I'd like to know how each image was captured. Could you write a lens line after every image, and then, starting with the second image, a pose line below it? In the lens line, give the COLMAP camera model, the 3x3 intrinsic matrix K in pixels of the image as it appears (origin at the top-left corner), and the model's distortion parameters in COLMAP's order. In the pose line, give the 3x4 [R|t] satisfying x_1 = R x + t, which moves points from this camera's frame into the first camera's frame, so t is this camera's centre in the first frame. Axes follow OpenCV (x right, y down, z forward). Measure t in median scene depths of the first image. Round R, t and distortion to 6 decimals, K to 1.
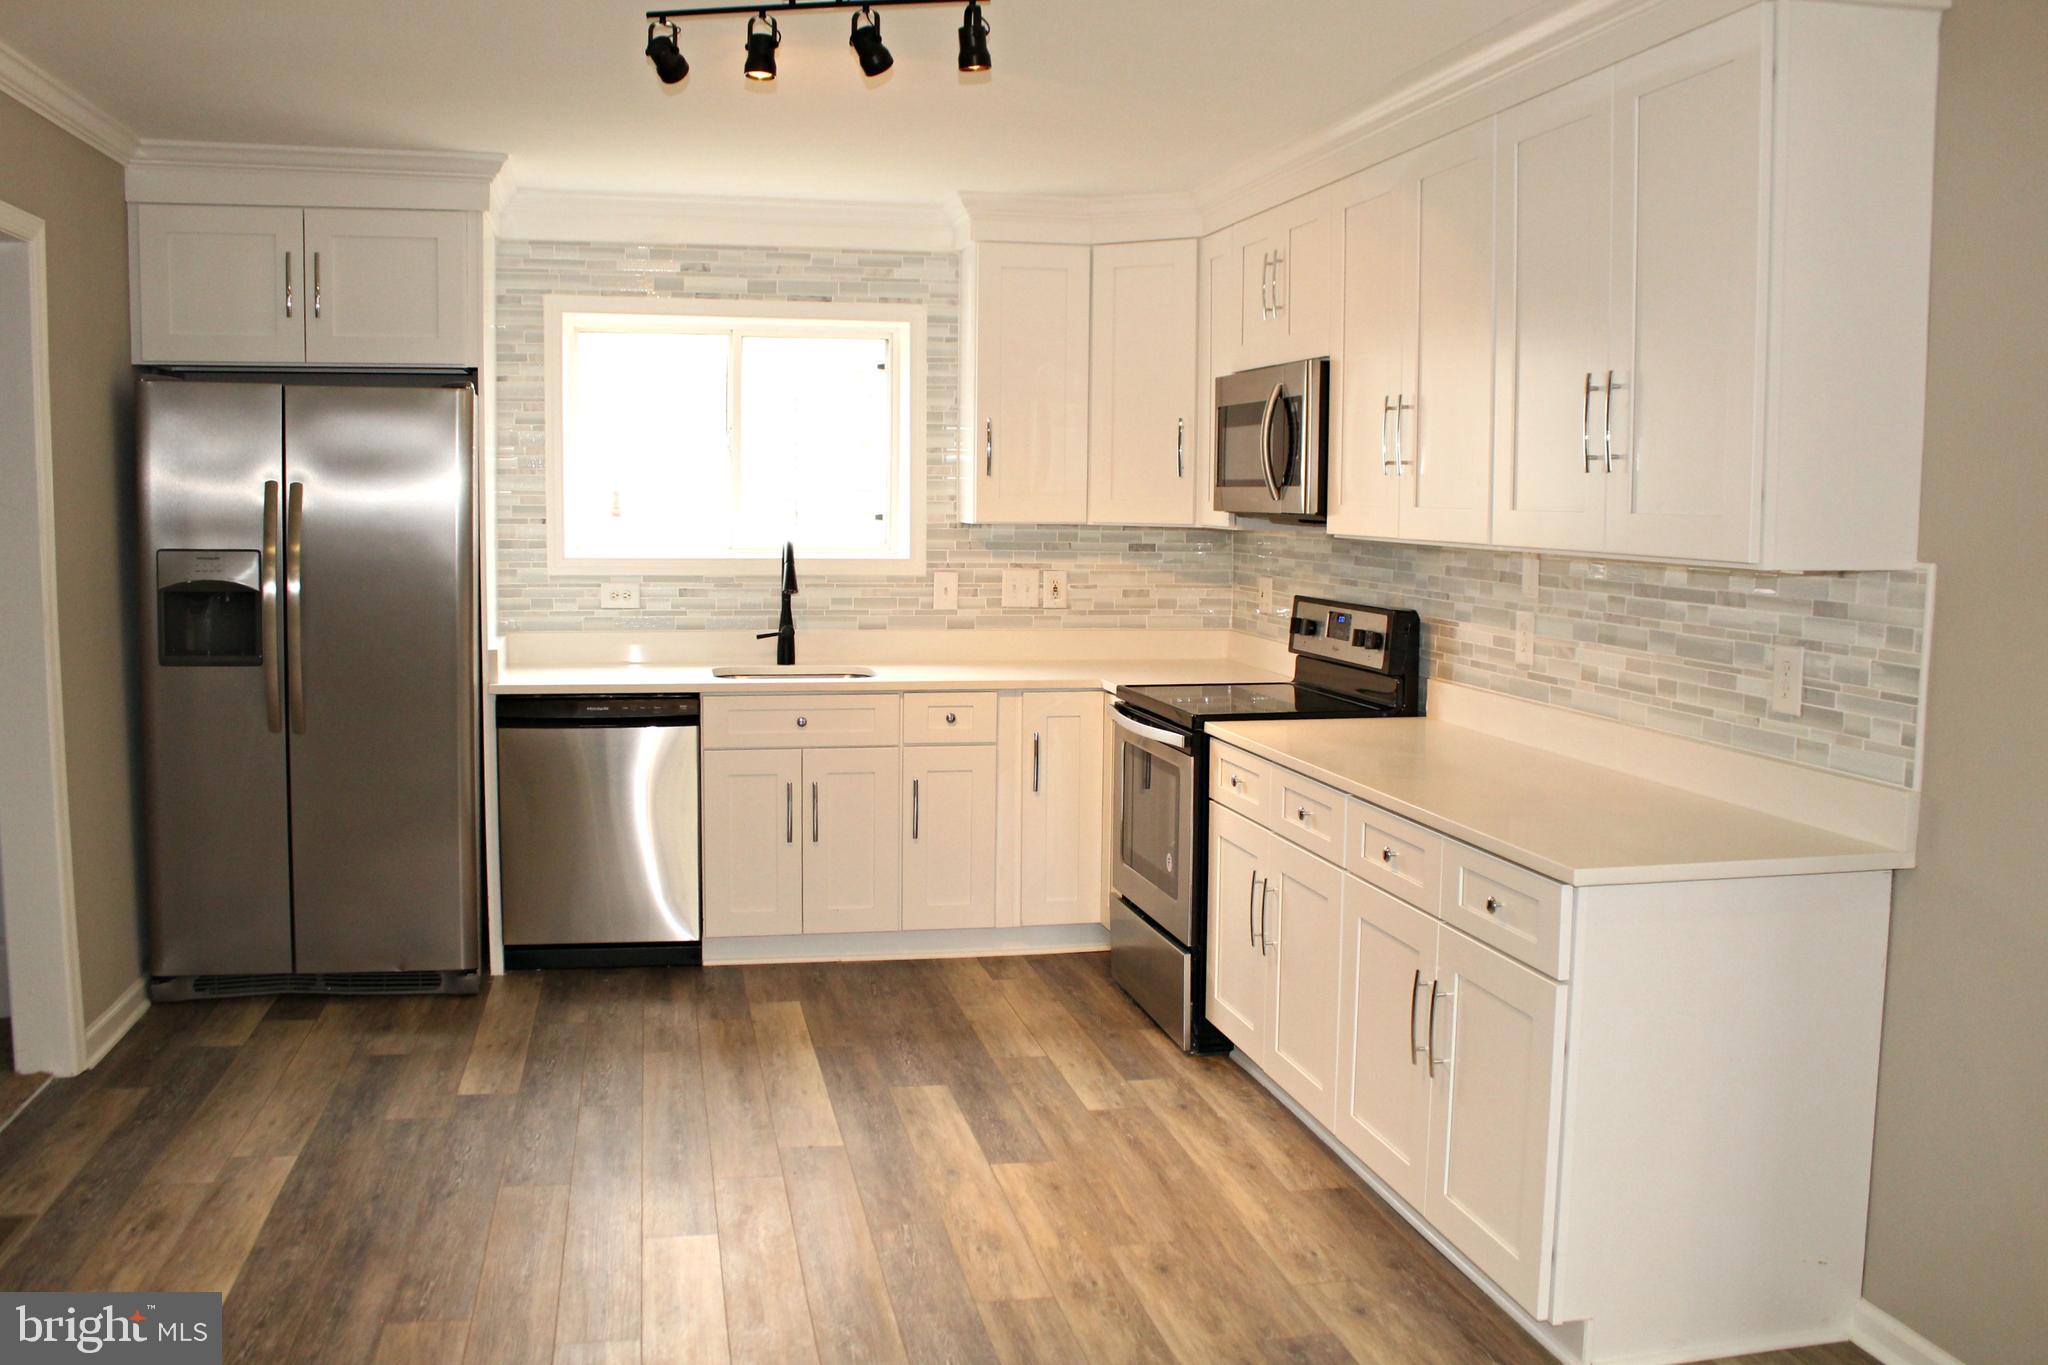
lens RADIAL K [[1751.3, 0, 1020.2], [0, 1751.3, 690.8], [0, 0, 1]] dist [-0.153555, 0.148680]
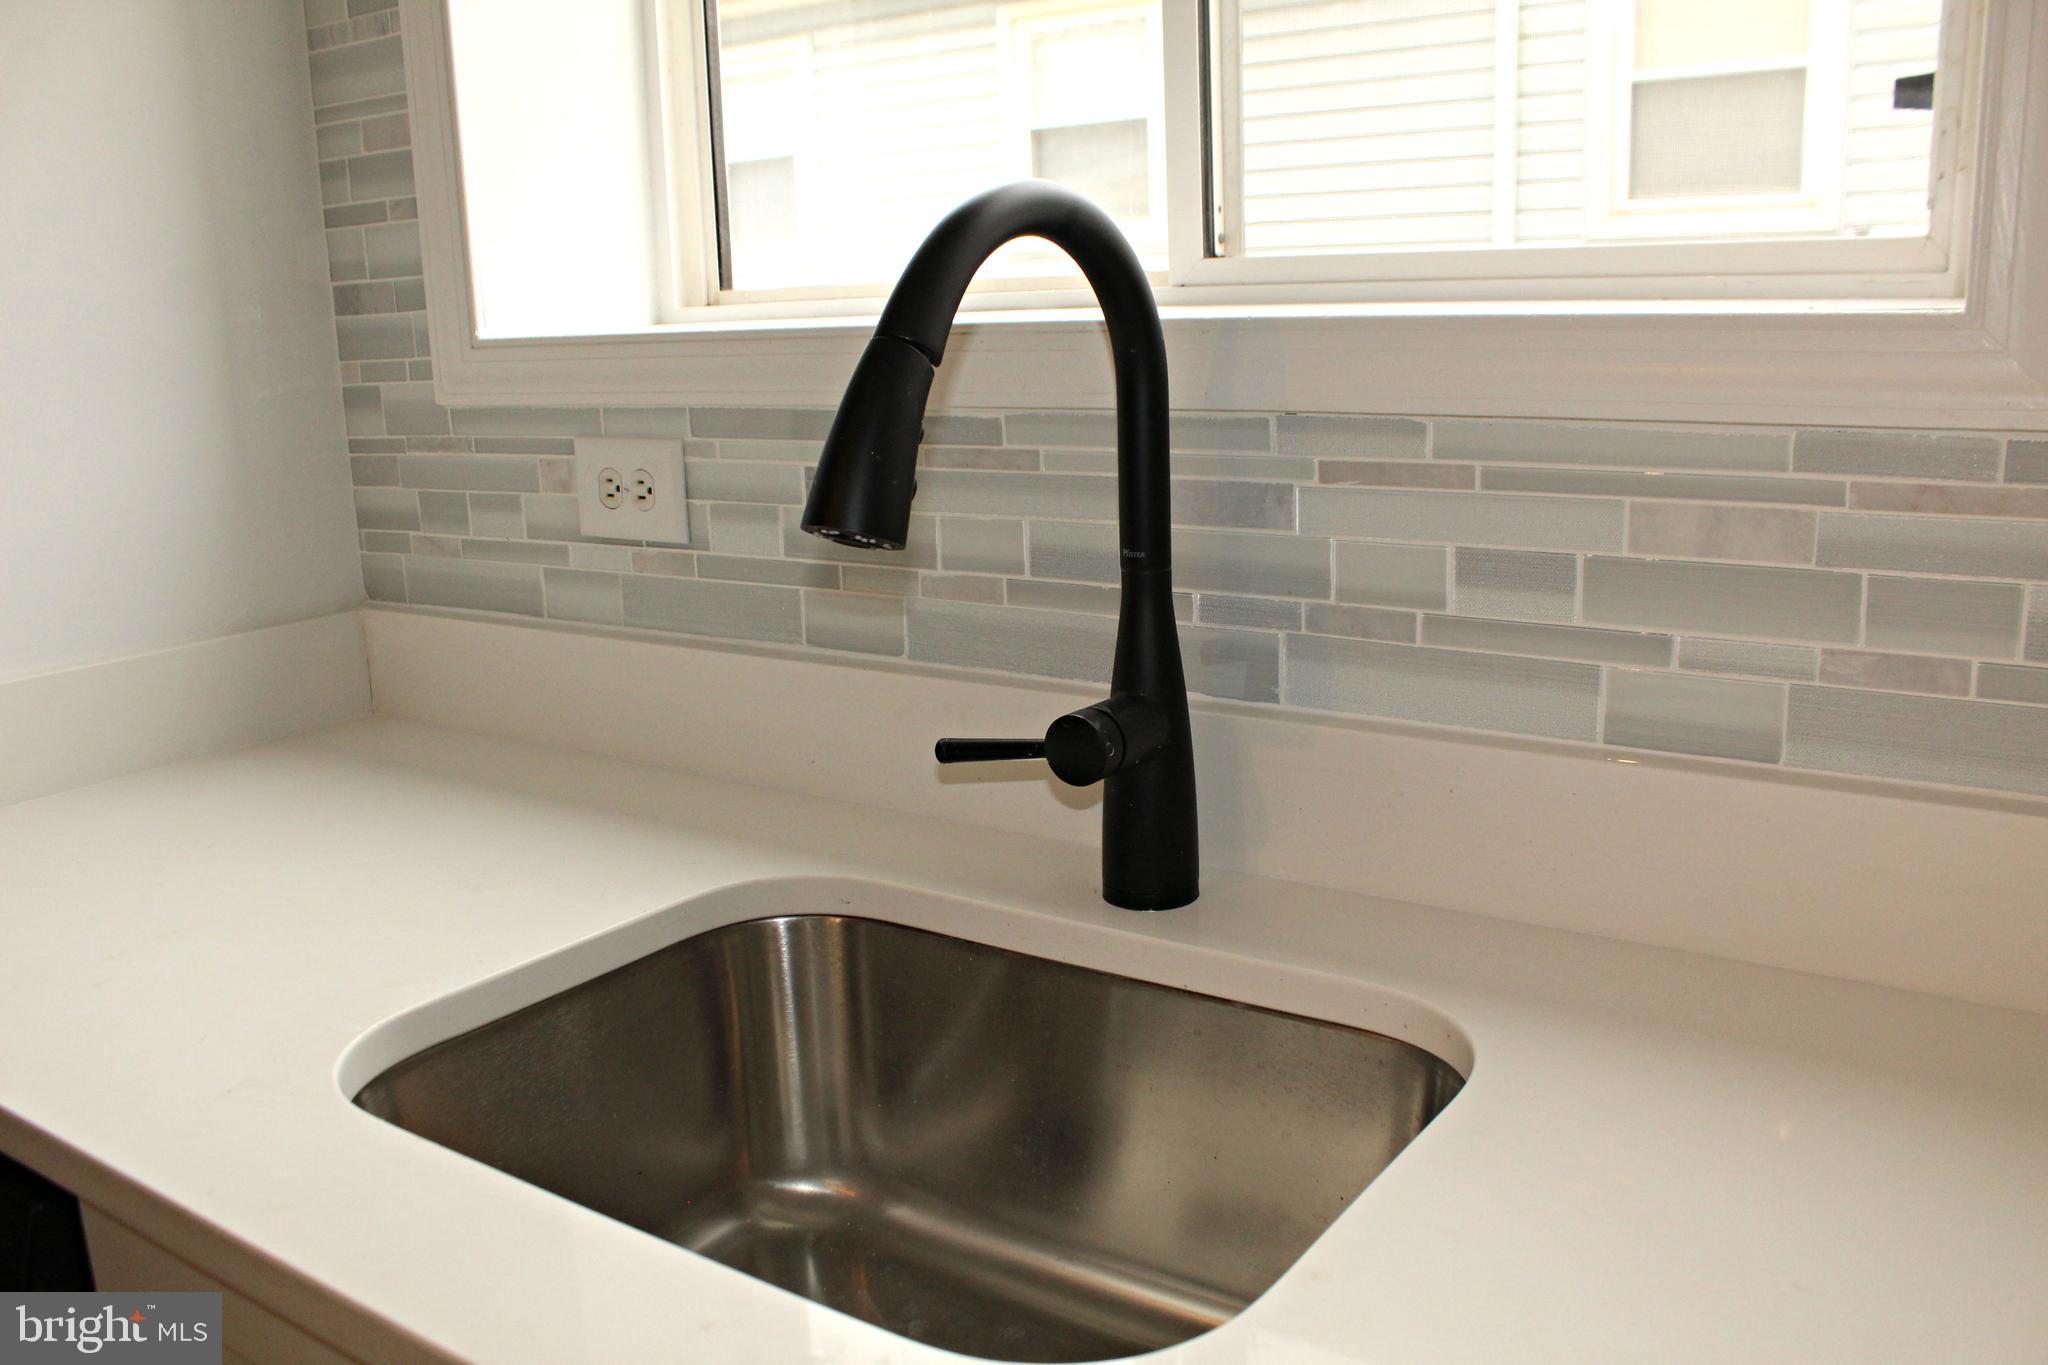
lens RADIAL K [[1751.3, 0, 1007.4], [0, 1751.3, 686.4], [0, 0, 1]] dist [-0.153555, 0.148680]
pose [[0.661842, 0.126919, -0.738821, -0.012178], [-0.040943, 0.990213, 0.133427, -0.082033], [0.748525, -0.058058, 0.660561, 1.152092]]
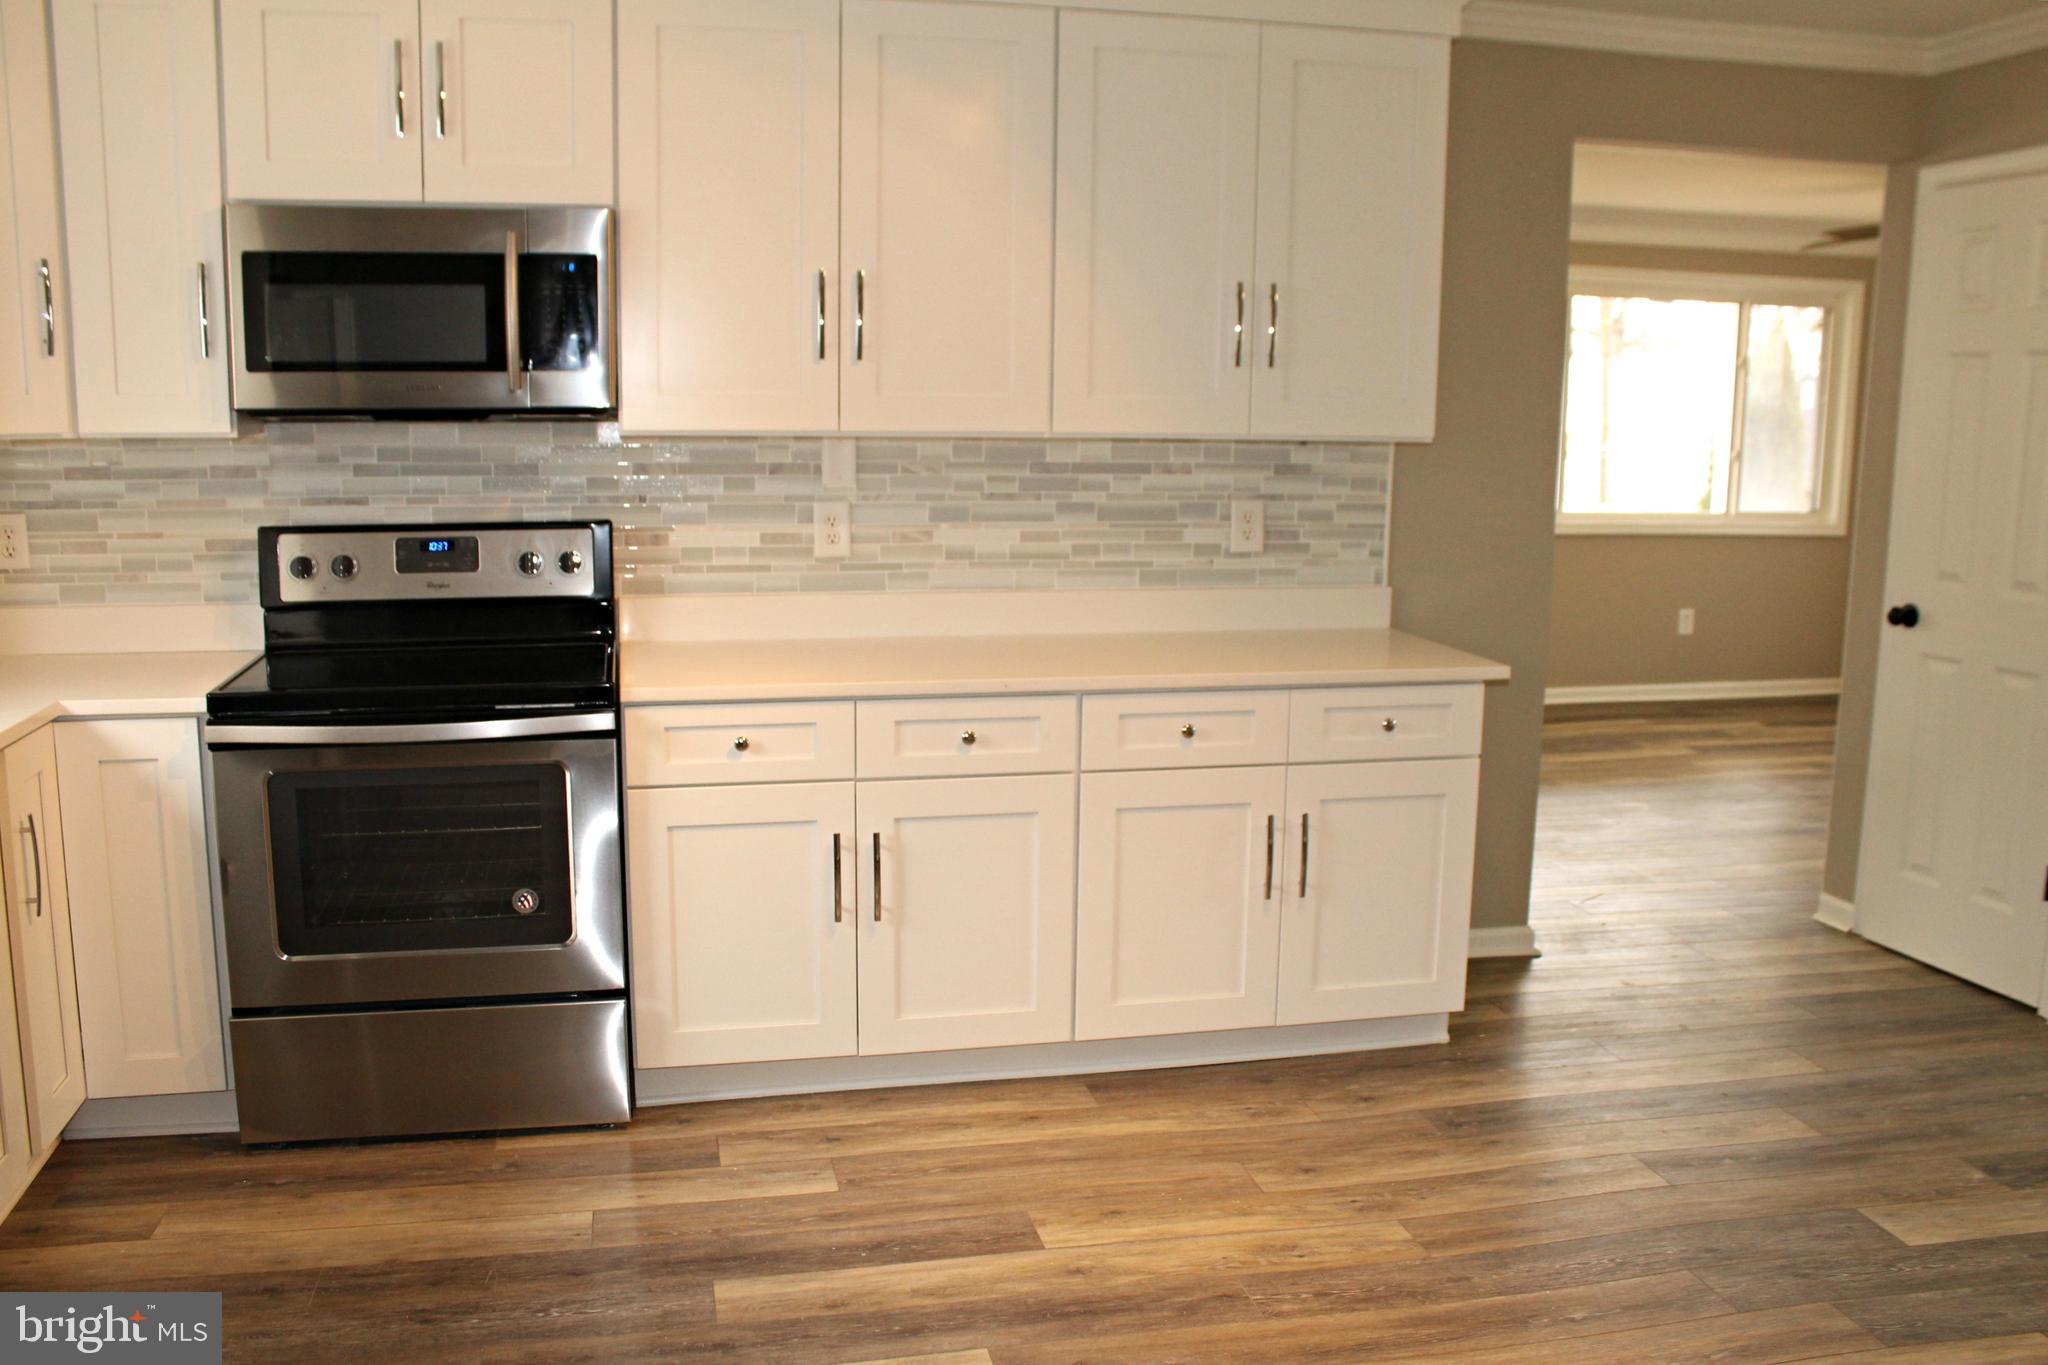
lens RADIAL K [[1751.3, 0, 956.2], [0, 1751.3, 706.5], [0, 0, 1]] dist [-0.153555, 0.148680]
pose [[0.025709, -0.189022, 0.981636, -0.638606], [0.101724, 0.977358, 0.185535, -0.101327], [-0.994480, 0.095086, 0.044355, 0.843343]]
